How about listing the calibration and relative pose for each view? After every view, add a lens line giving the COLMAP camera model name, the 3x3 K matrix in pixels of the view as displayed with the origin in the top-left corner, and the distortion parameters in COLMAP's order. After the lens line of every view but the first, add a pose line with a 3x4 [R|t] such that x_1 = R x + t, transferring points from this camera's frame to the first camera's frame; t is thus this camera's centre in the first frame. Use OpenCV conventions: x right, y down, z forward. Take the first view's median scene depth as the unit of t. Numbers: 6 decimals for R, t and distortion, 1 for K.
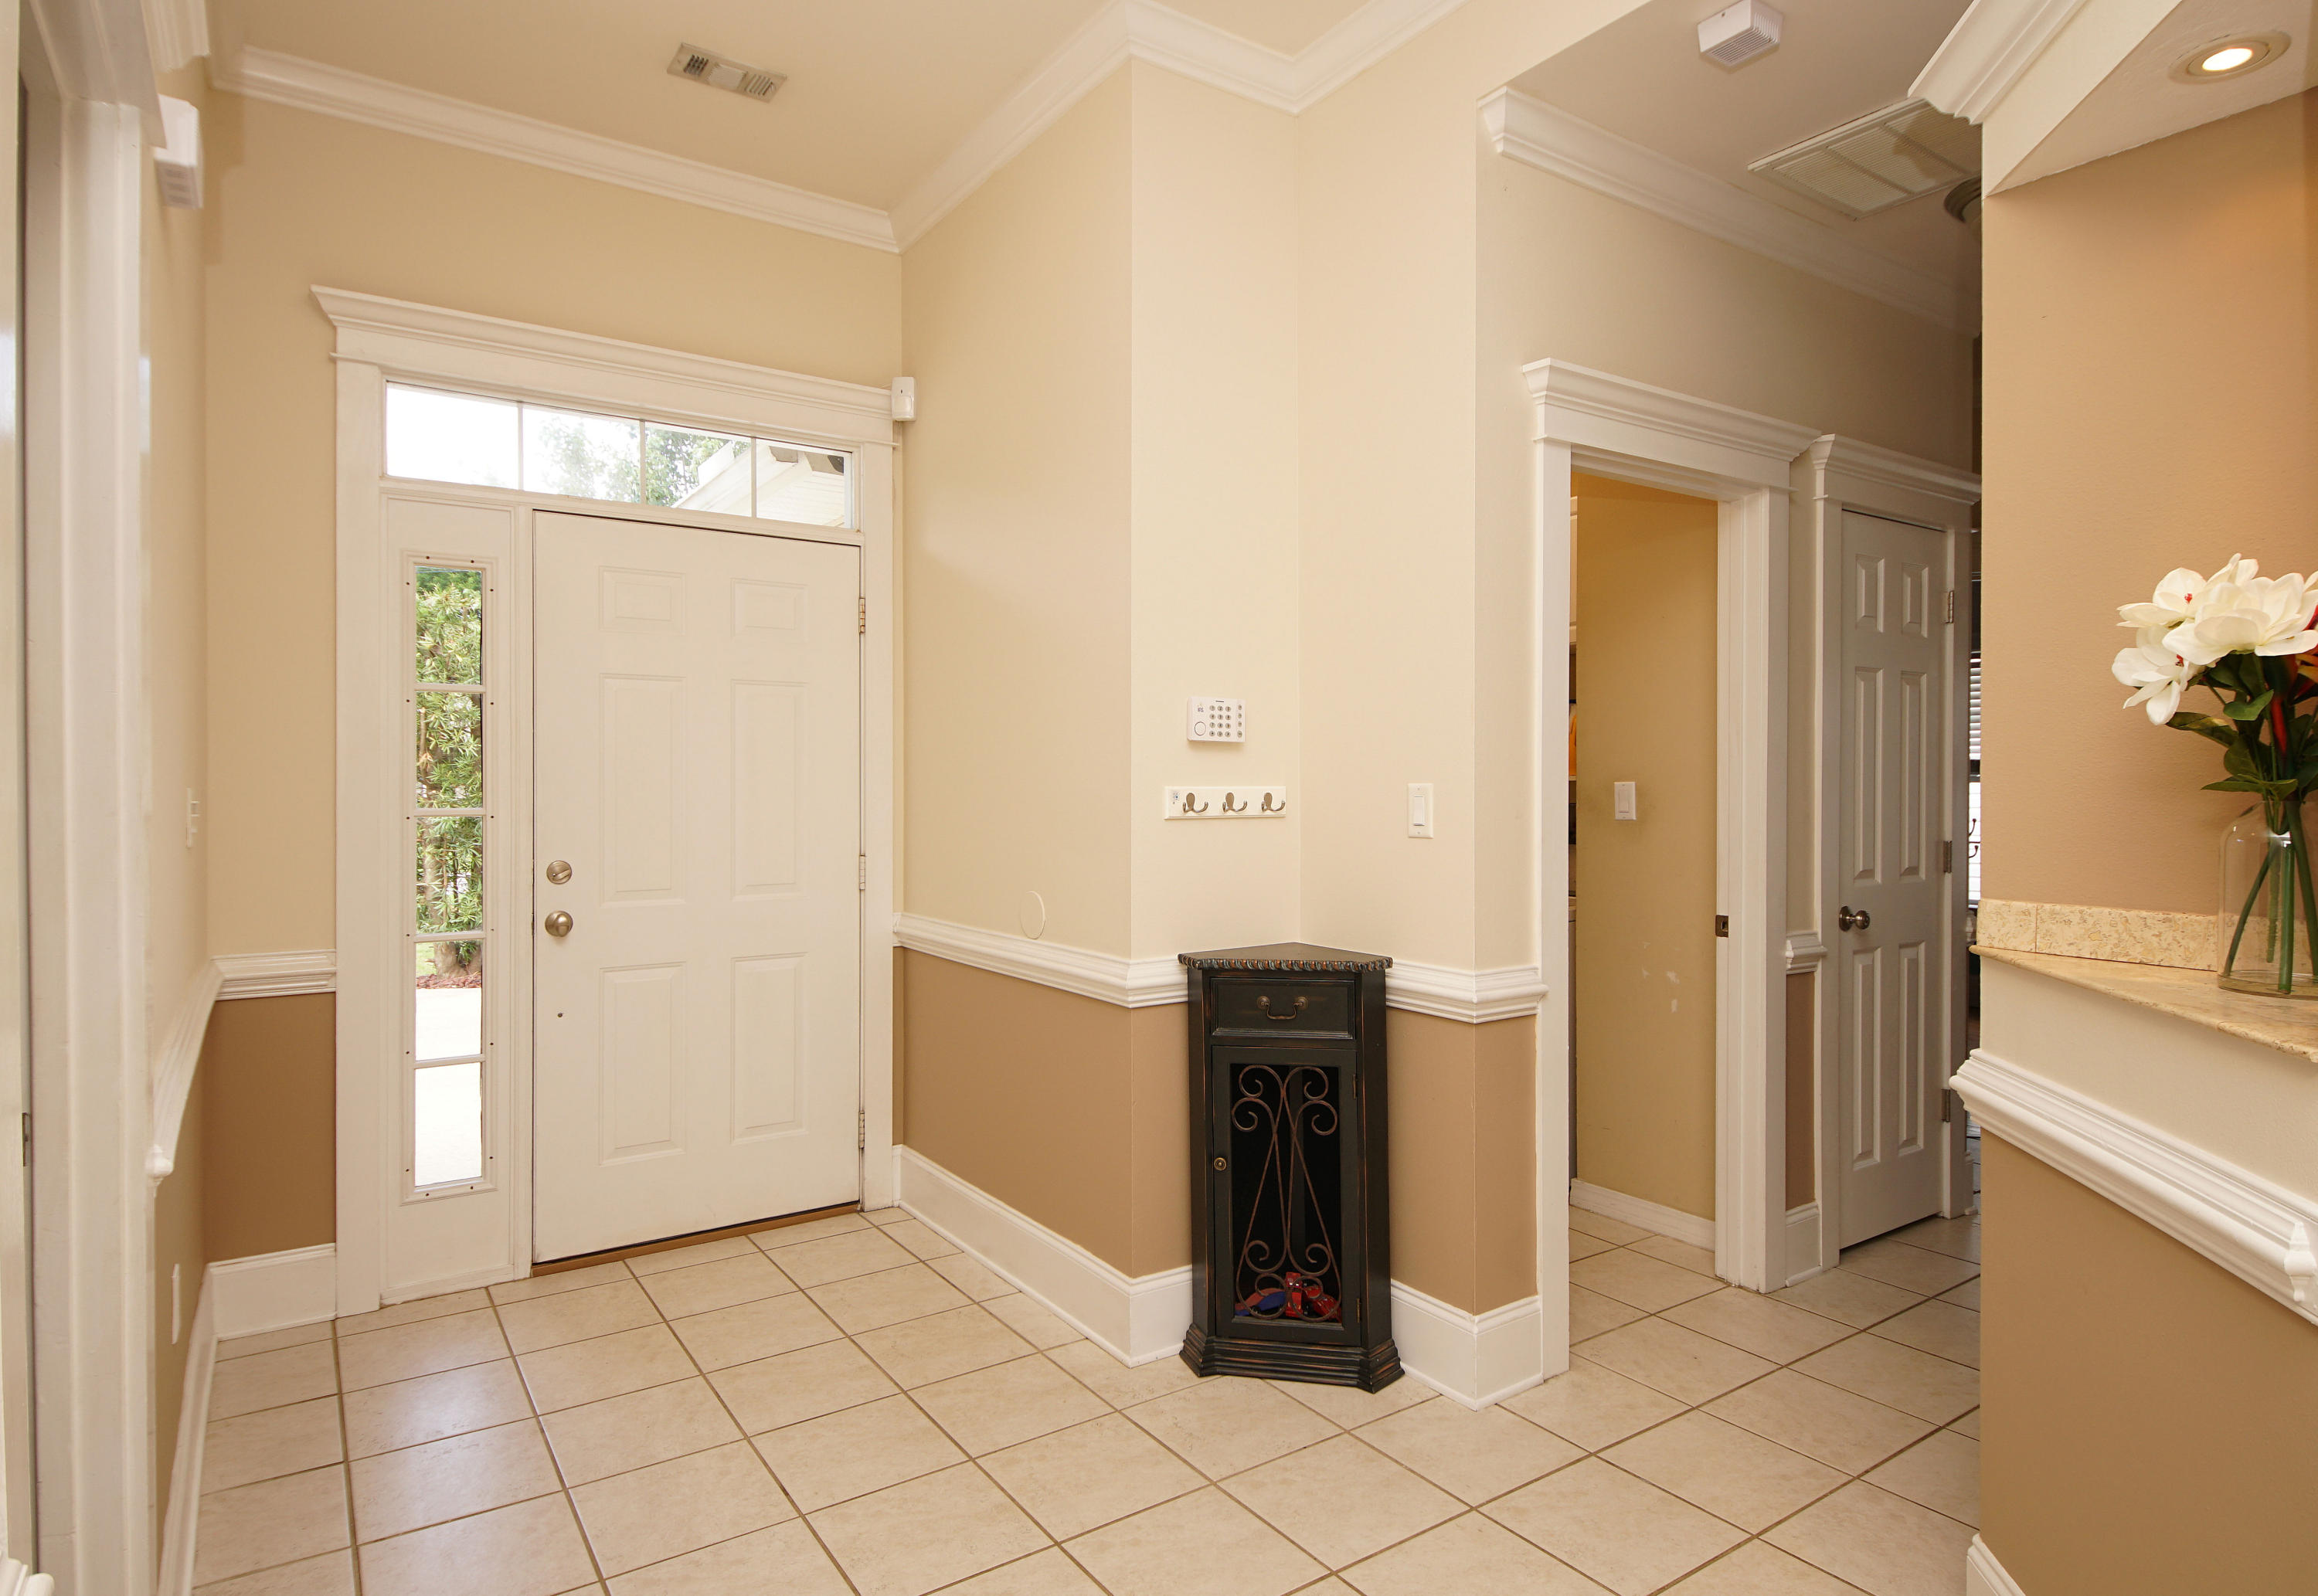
lens RADIAL K [[1282.5, 0, 1159.0], [0, 1282.5, 775.7], [0, 0, 1]] dist [0.025543, -0.000174]
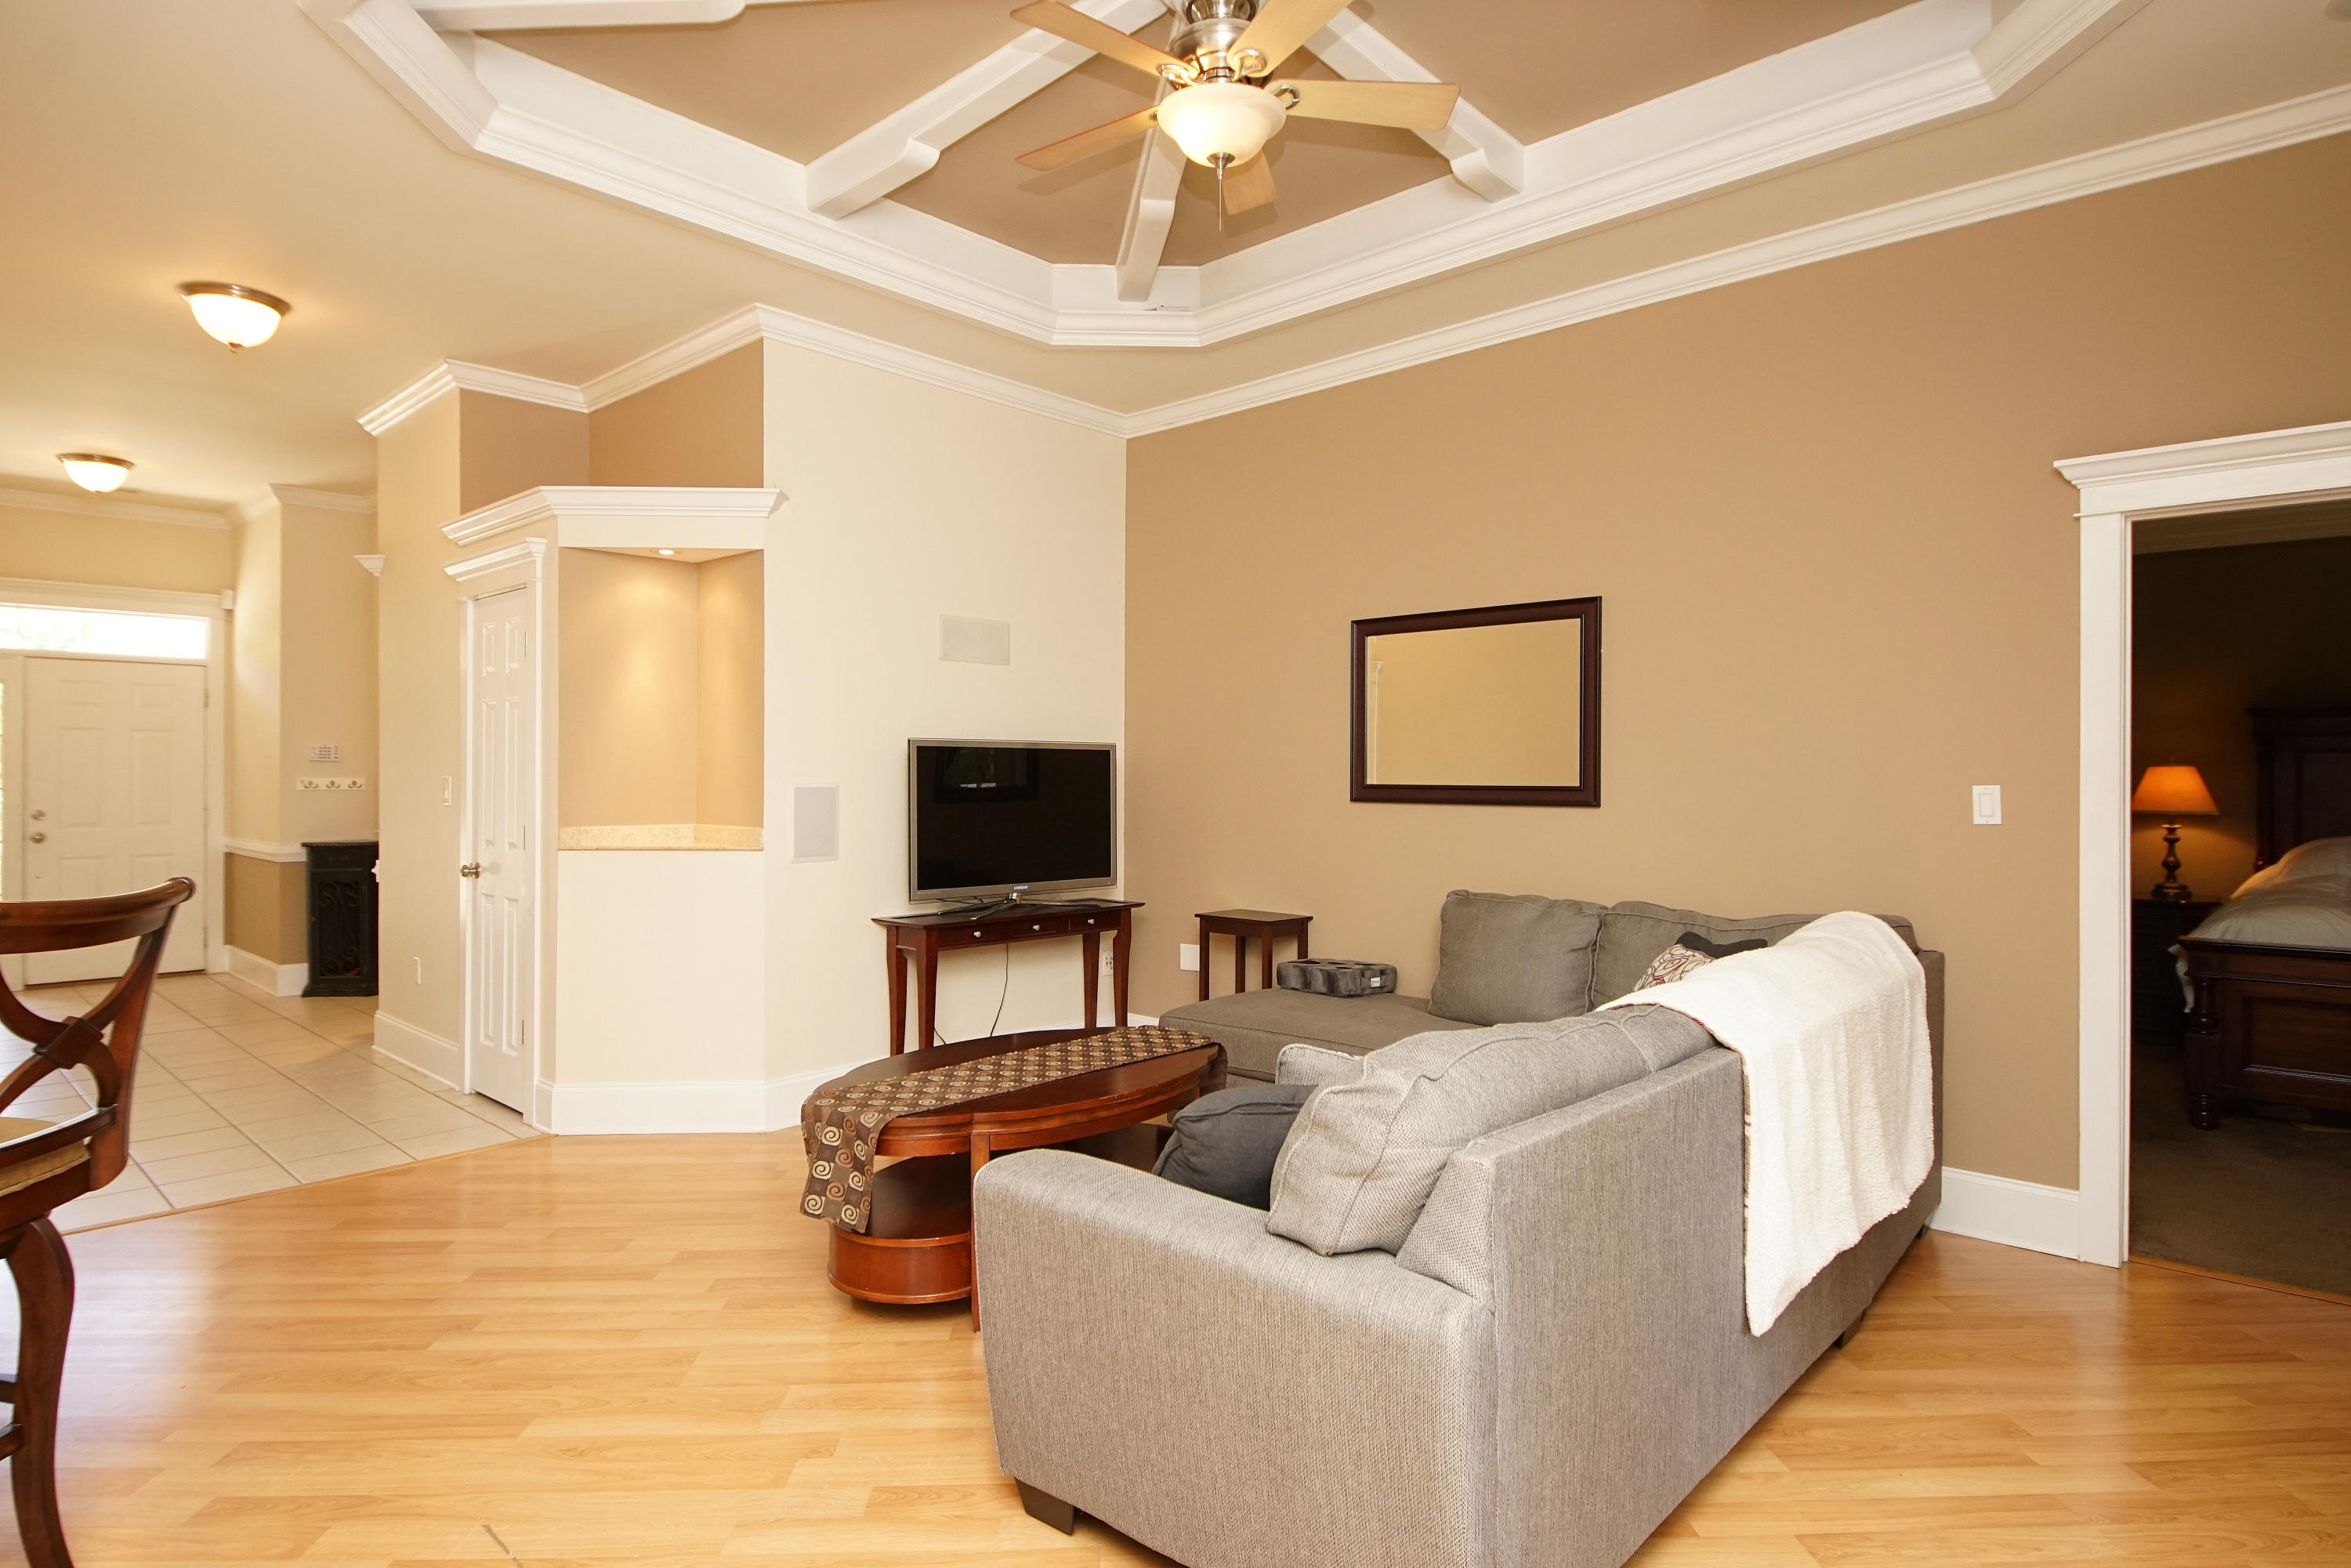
lens RADIAL K [[1258.8, 0, 1151.4], [0, 1258.8, 774.0], [0, 0, 1]] dist [0.029322, -0.027156]
pose [[0.975976, 0.005592, 0.217804, 1.071337], [-0.006889, 0.999963, 0.005193, -0.025014], [-0.217767, -0.006569, 0.975979, -1.786844]]
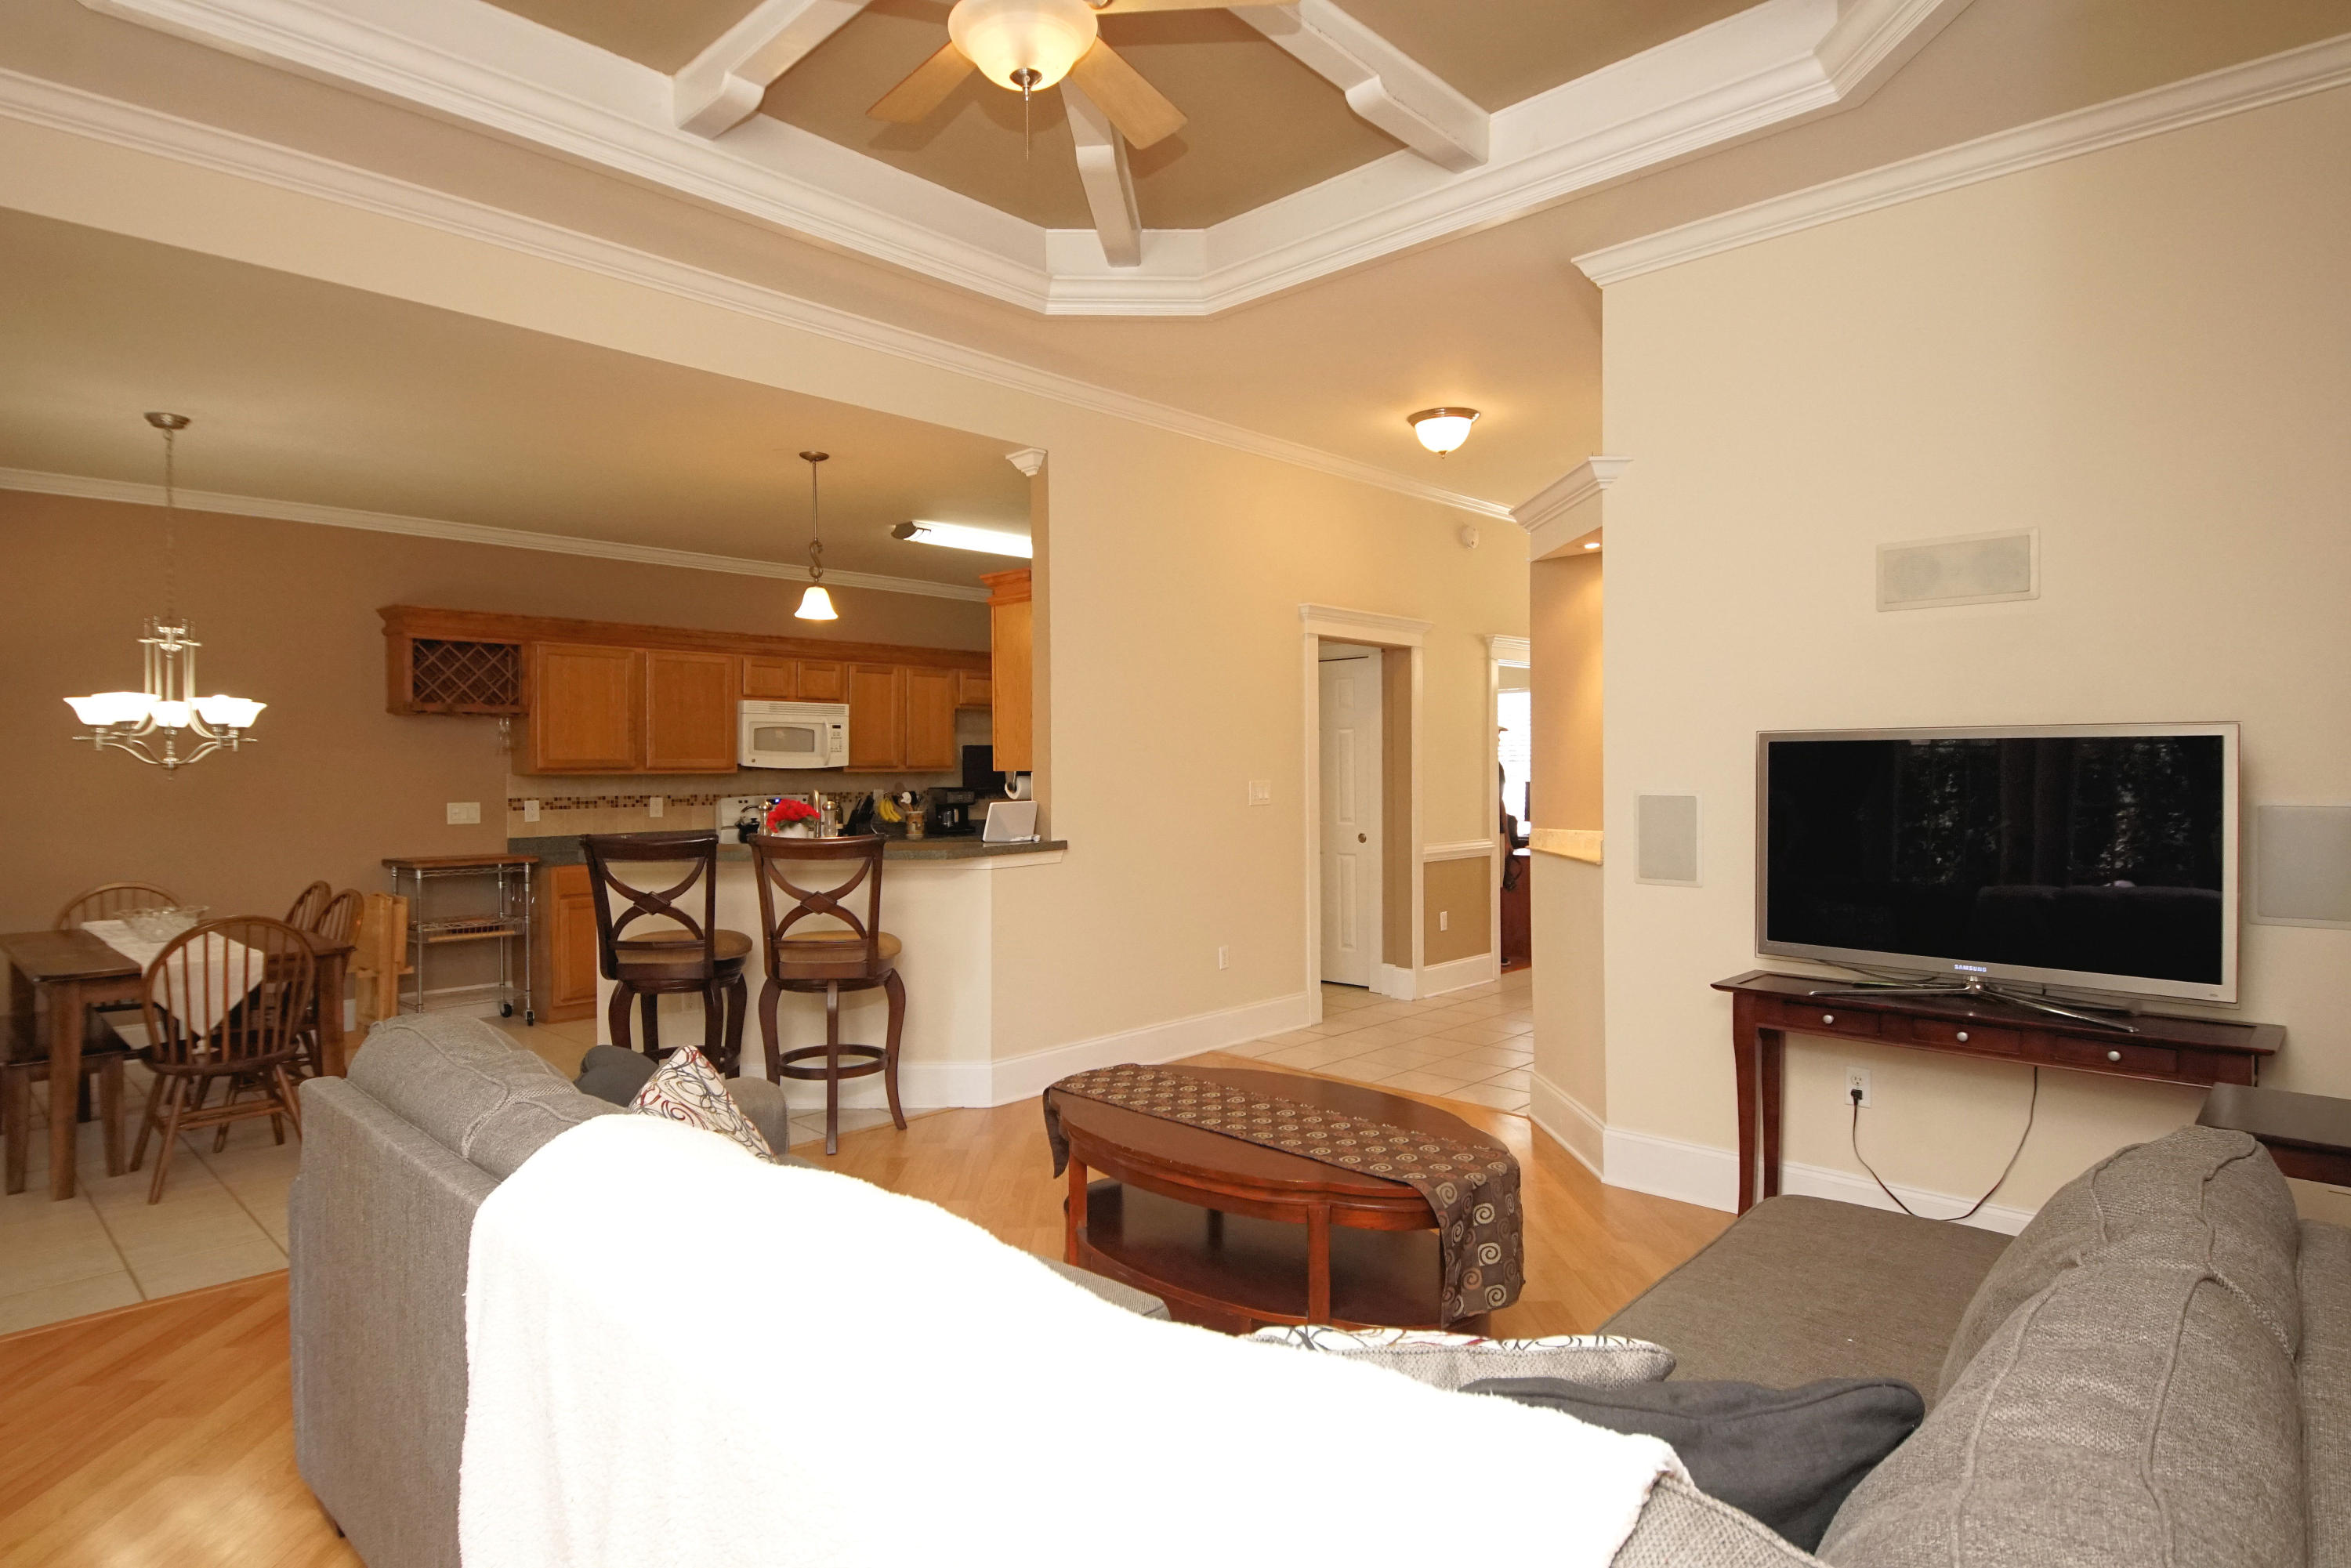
lens RADIAL K [[1258.8, 0, 1169.7], [0, 1258.8, 776.6], [0, 0, 1]] dist [0.029322, -0.027156]
pose [[0.220233, 0.012557, -0.975366, 2.136800], [0.009763, 0.999839, 0.015077, -0.041095], [0.975398, -0.012843, 0.220075, -0.985972]]
